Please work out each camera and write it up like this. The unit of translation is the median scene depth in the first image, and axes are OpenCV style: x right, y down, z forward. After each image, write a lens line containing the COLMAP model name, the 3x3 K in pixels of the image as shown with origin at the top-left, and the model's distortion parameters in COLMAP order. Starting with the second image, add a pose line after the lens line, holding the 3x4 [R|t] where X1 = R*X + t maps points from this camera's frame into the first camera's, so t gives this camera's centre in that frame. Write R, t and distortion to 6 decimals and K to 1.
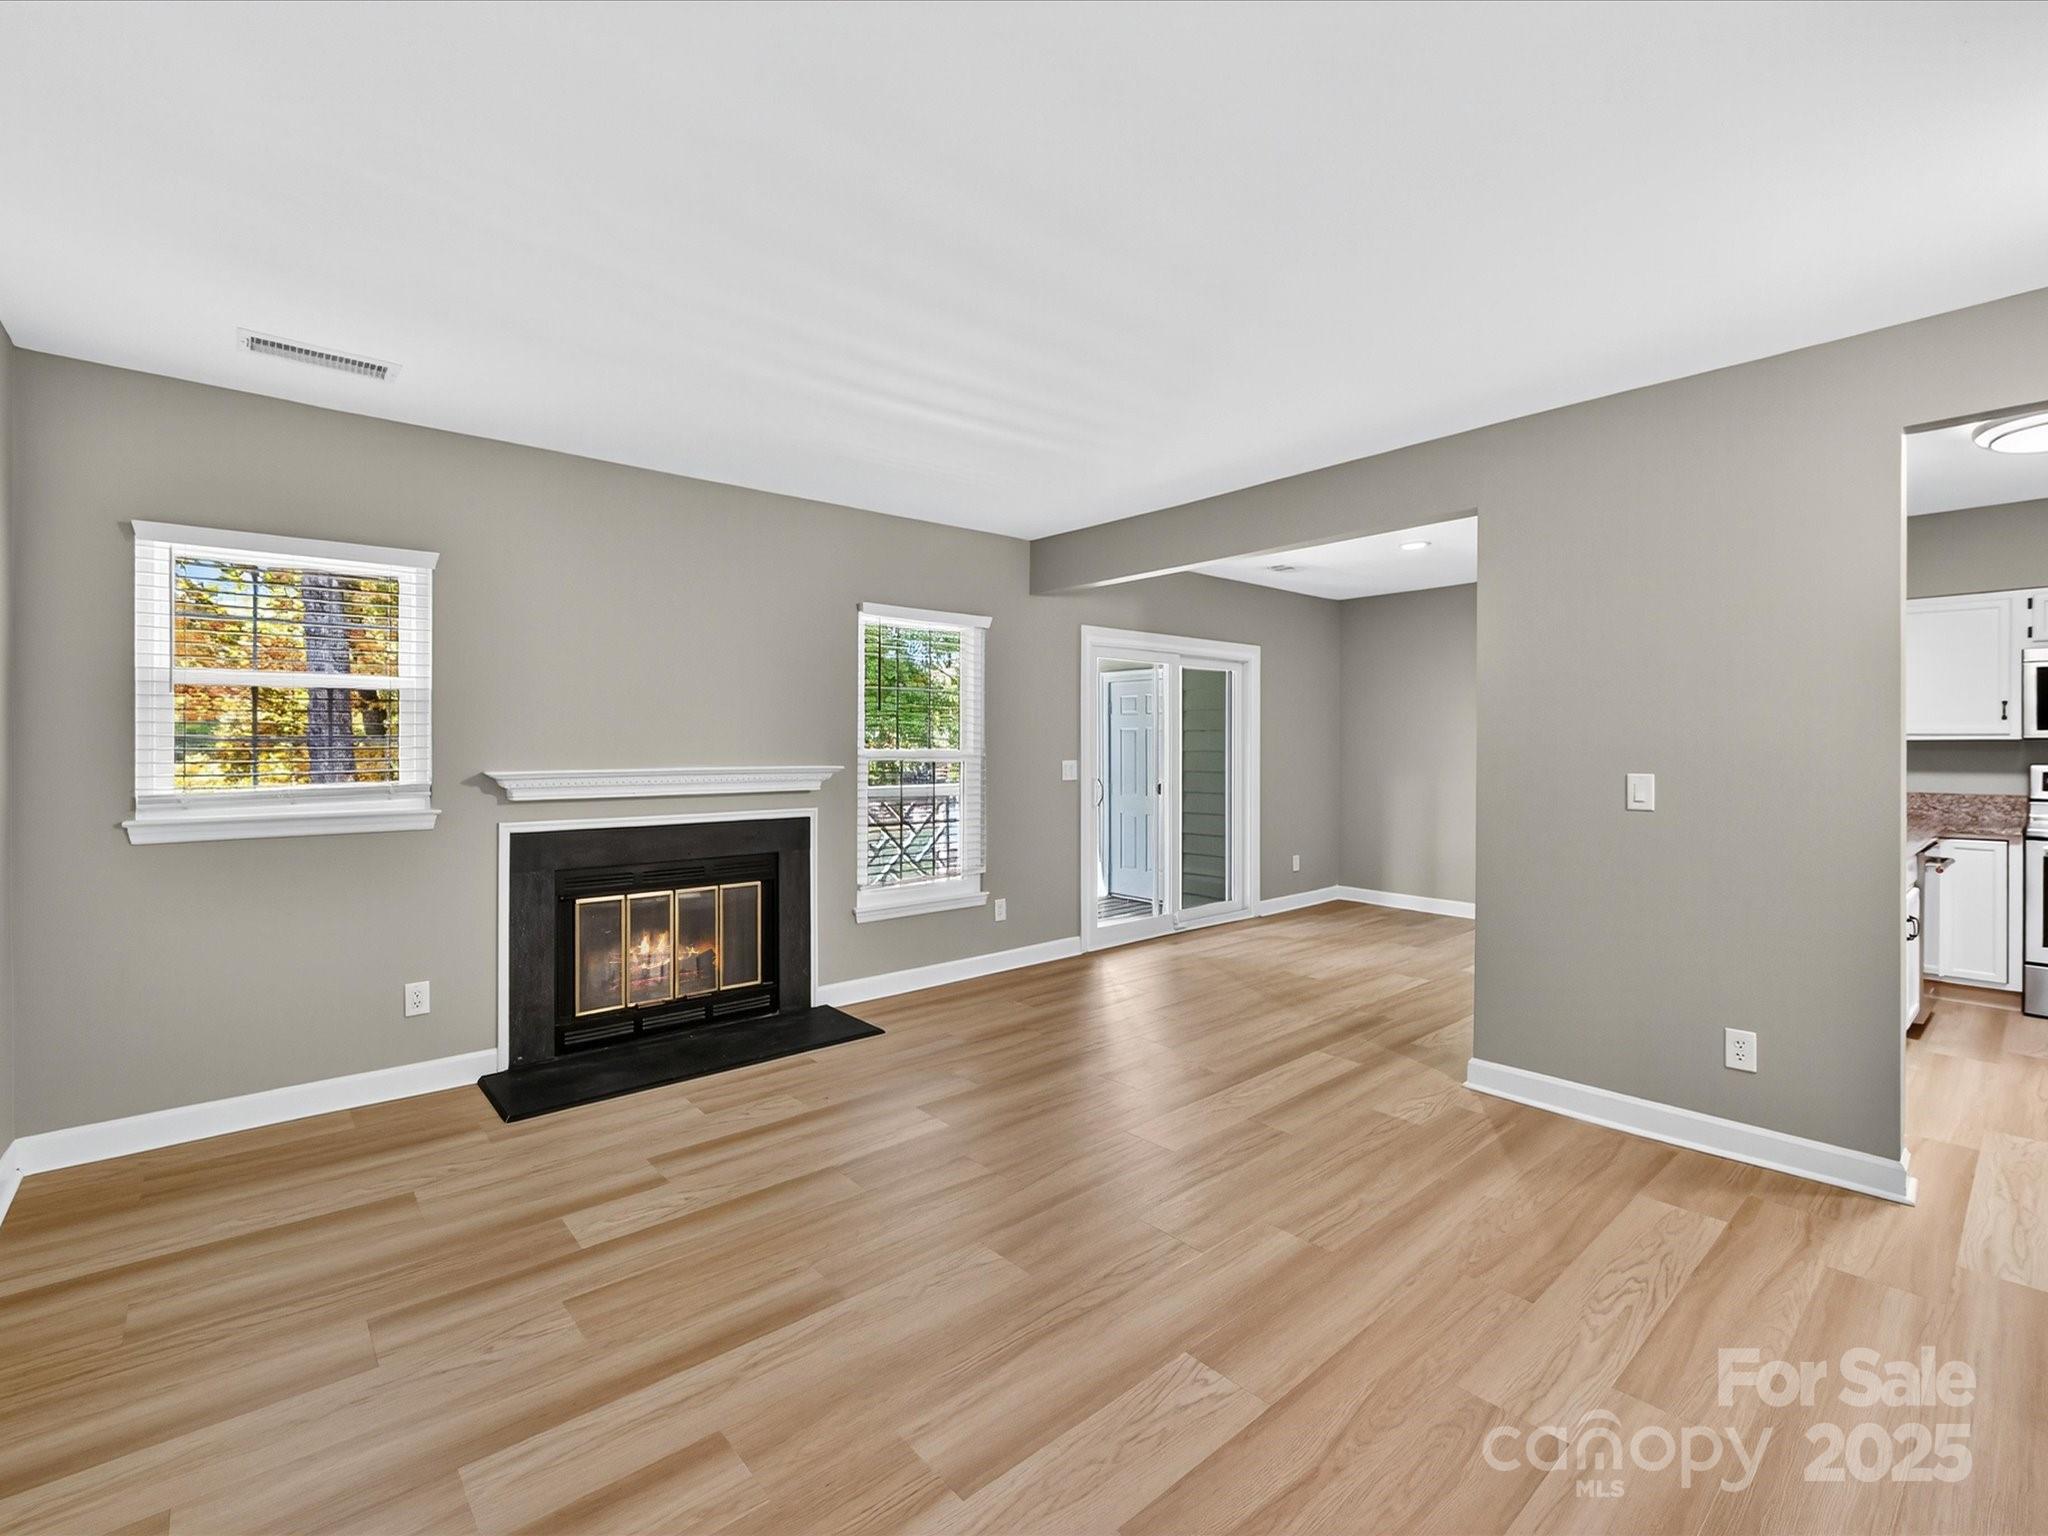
lens RADIAL K [[923.1, 0, 1023.6], [0, 923.1, 754.1], [0, 0, 1]] dist [-0.003840, -0.001324]
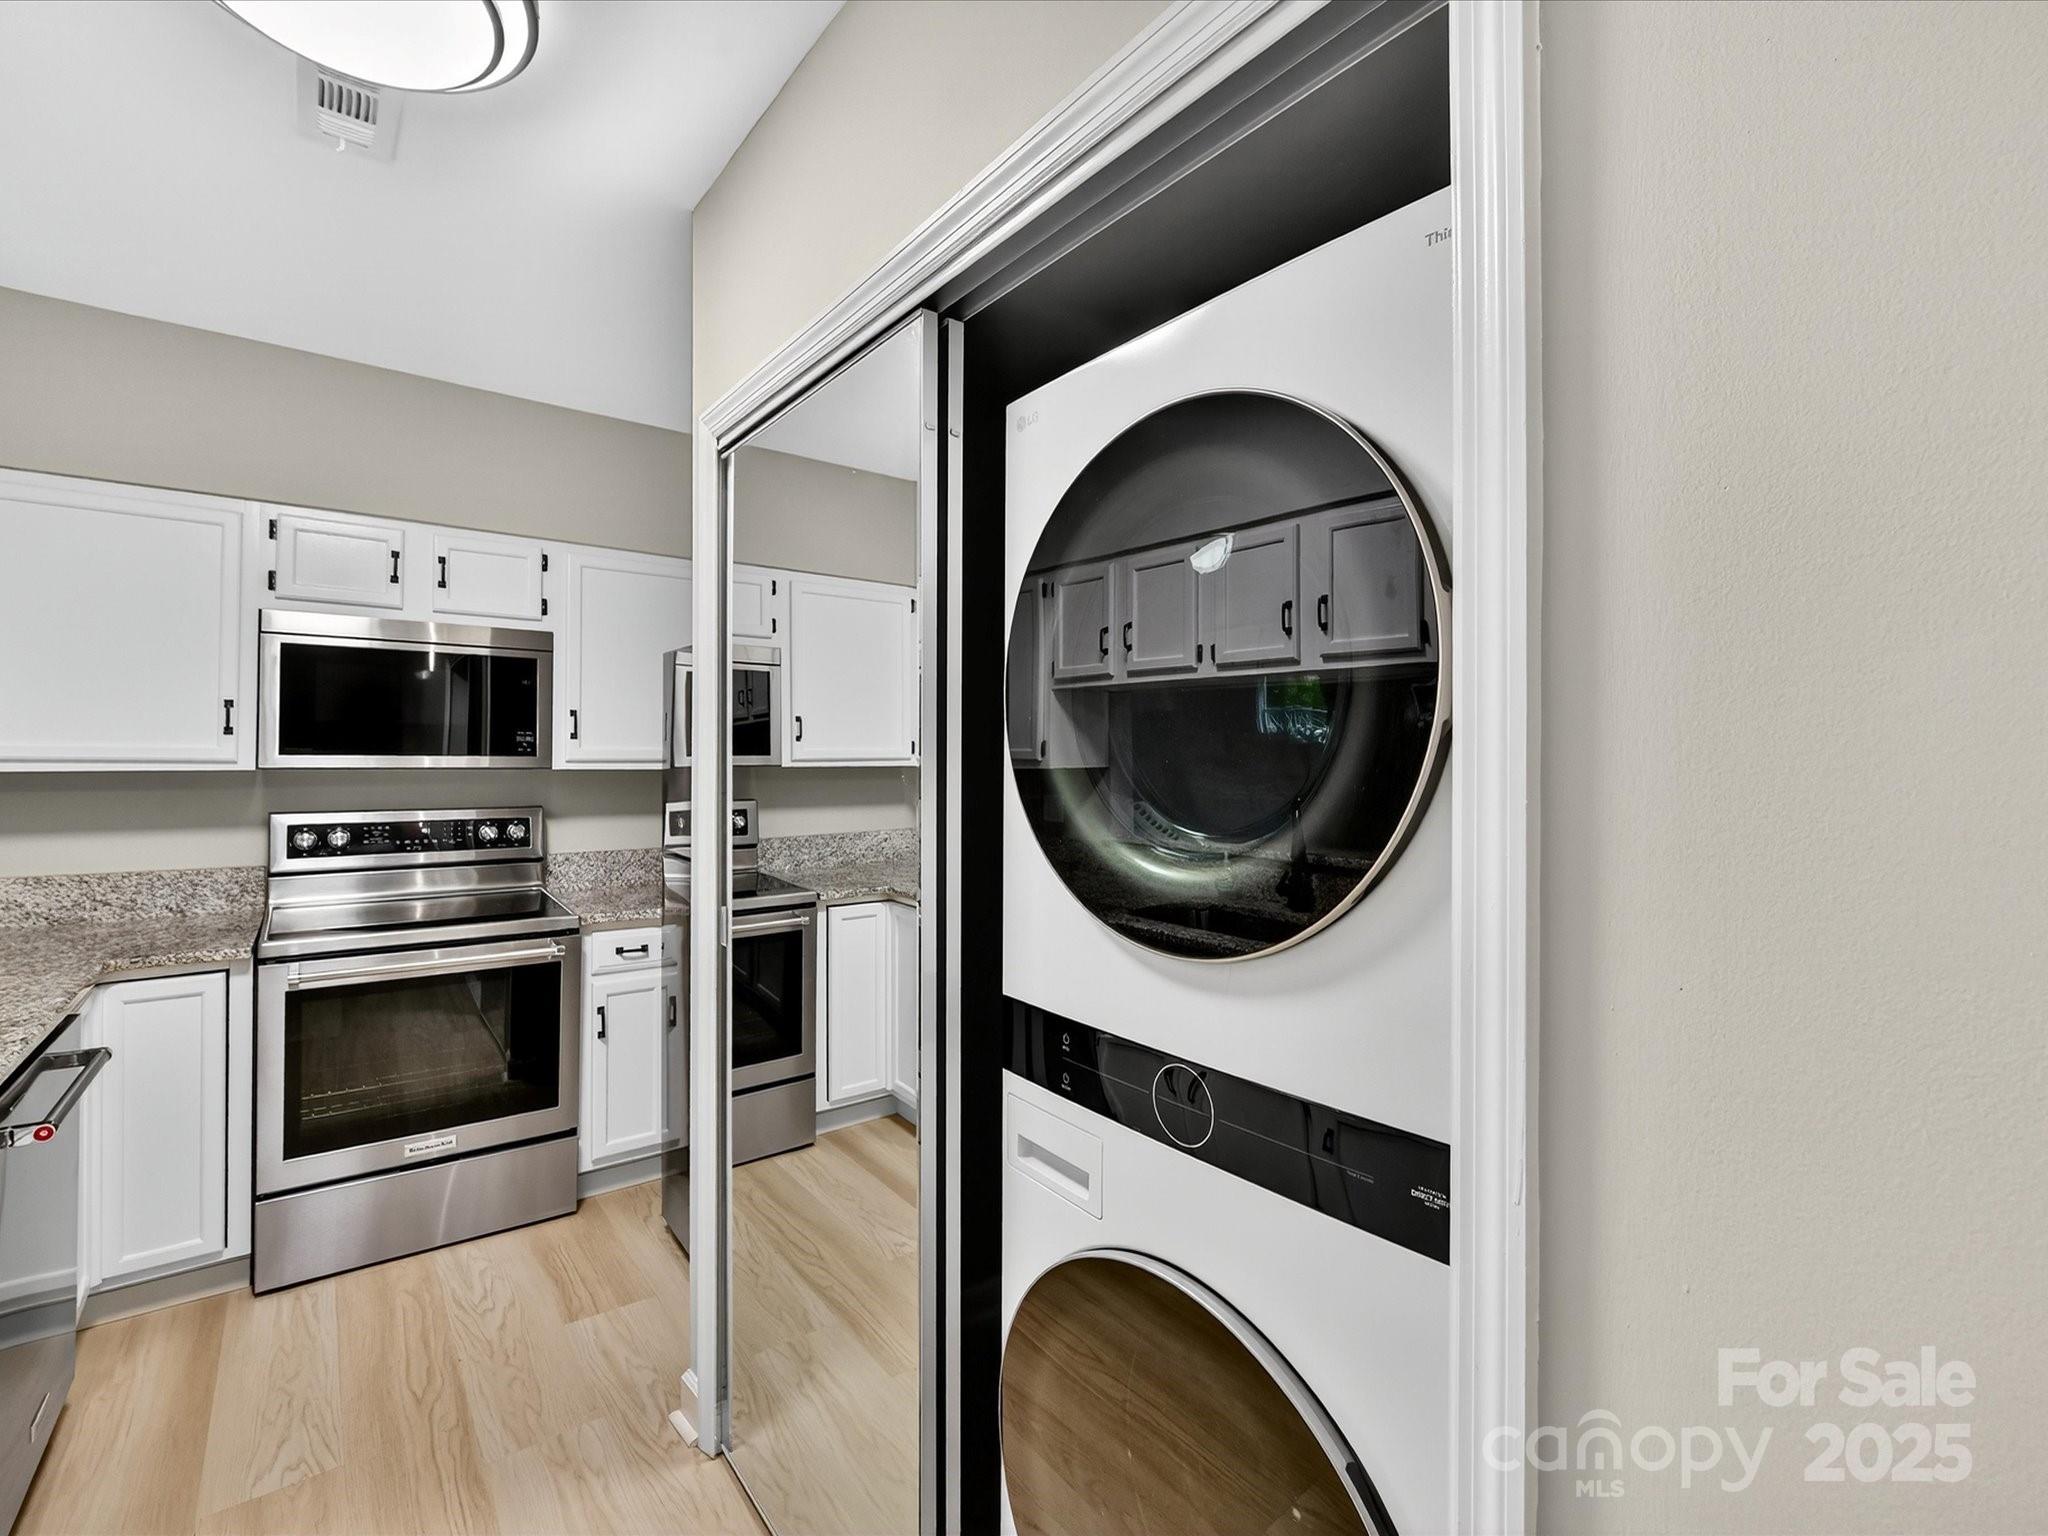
lens RADIAL K [[923.1, 0, 1023.6], [0, 923.1, 754.1], [0, 0, 1]] dist [-0.003840, -0.001324]
pose [[0.063193, 0.017232, 0.997853, 0.566612], [0.002170, 0.999846, -0.017404, -0.015616], [-0.997999, 0.003265, 0.063146, 0.505535]]
